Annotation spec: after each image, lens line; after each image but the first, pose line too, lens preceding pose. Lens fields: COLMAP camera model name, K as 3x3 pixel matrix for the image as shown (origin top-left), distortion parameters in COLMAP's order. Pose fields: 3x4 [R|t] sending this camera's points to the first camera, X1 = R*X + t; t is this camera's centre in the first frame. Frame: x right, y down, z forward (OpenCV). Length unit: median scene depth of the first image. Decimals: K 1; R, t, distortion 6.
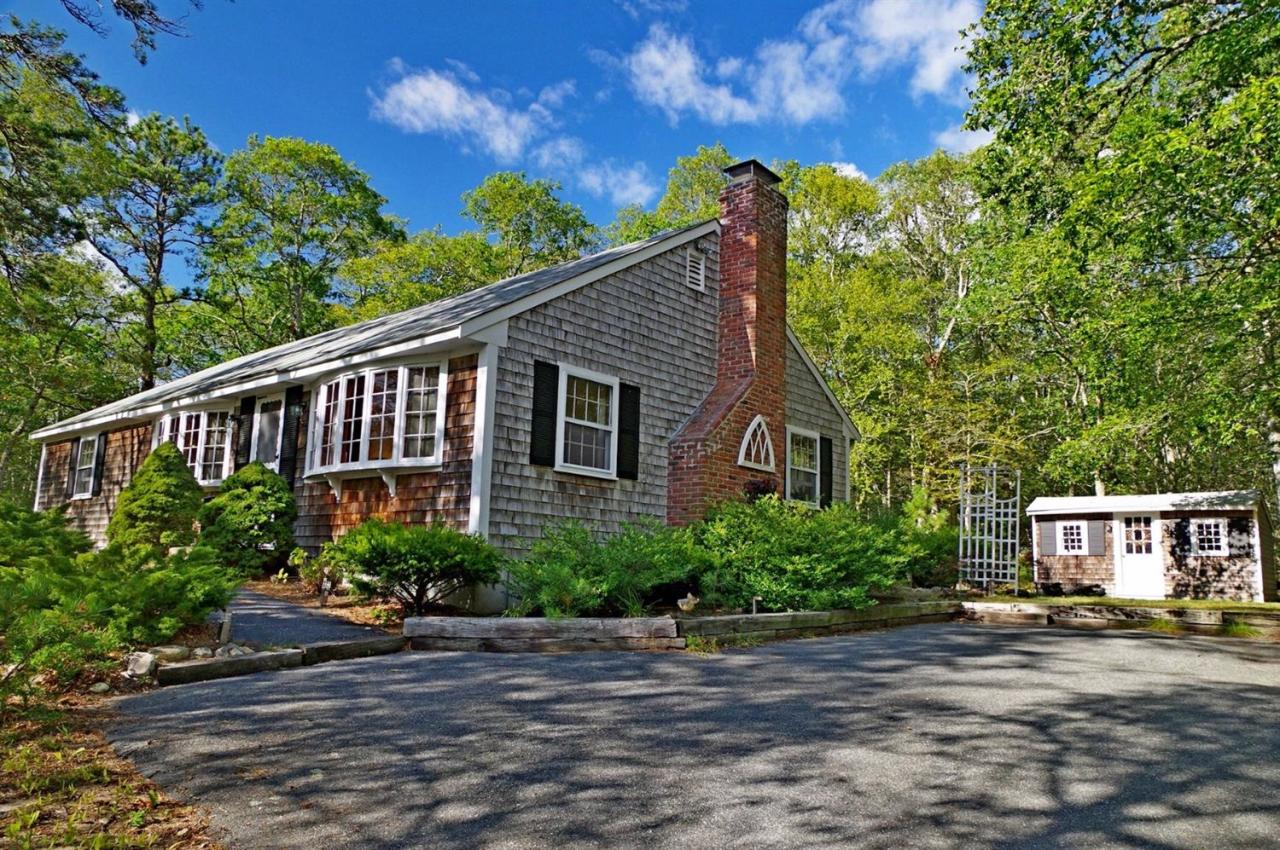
lens RADIAL K [[880.9, 0, 645.9], [0, 880.9, 433.4], [0, 0, 1]] dist [-0.048298, 0.069412]
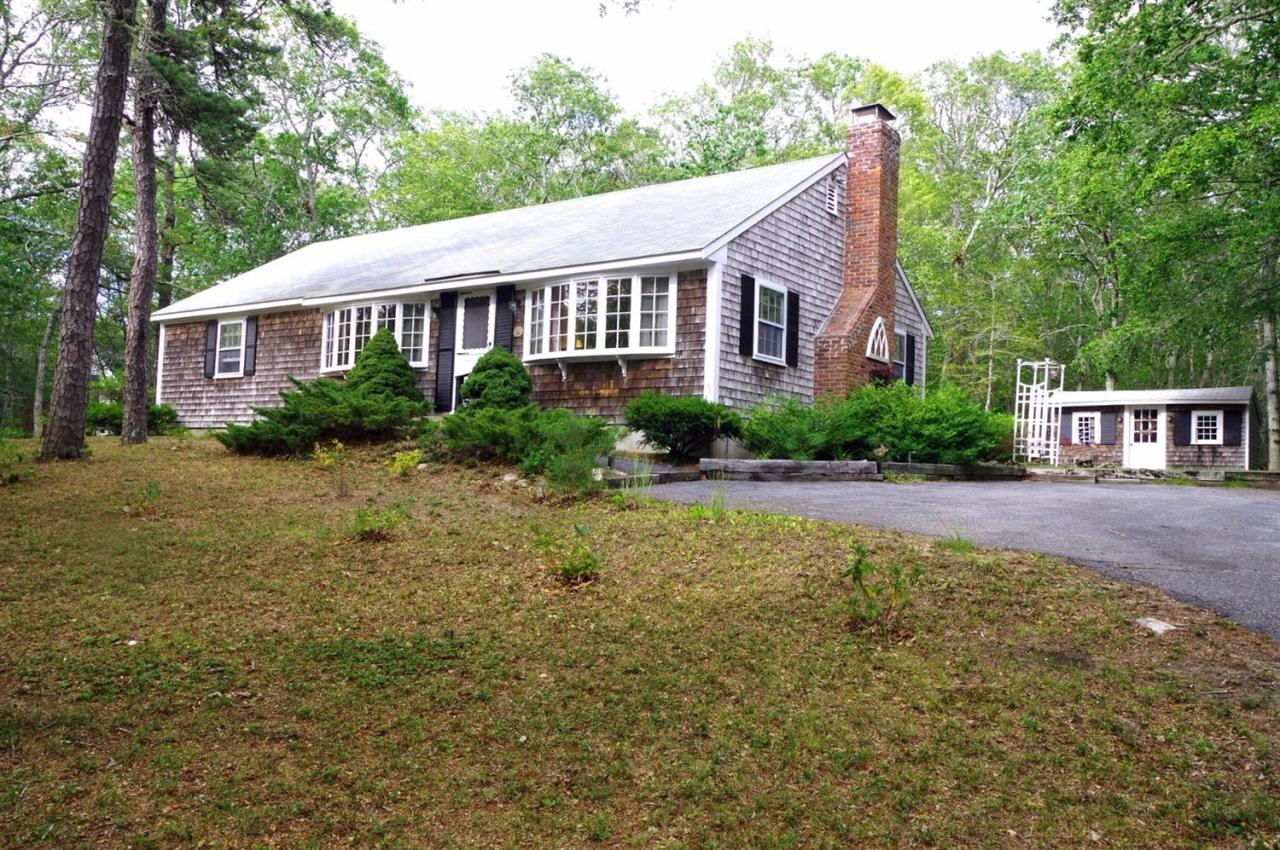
lens RADIAL K [[992.6, 0, 640.0], [0, 992.6, 425.0], [0, 0, 1]] dist [-0.009971, 0.006042]
pose [[0.997713, 0.013039, 0.066321, -0.334524], [-0.020000, 0.994227, 0.105412, -0.011338], [-0.064564, -0.106498, 0.992215, -0.437074]]
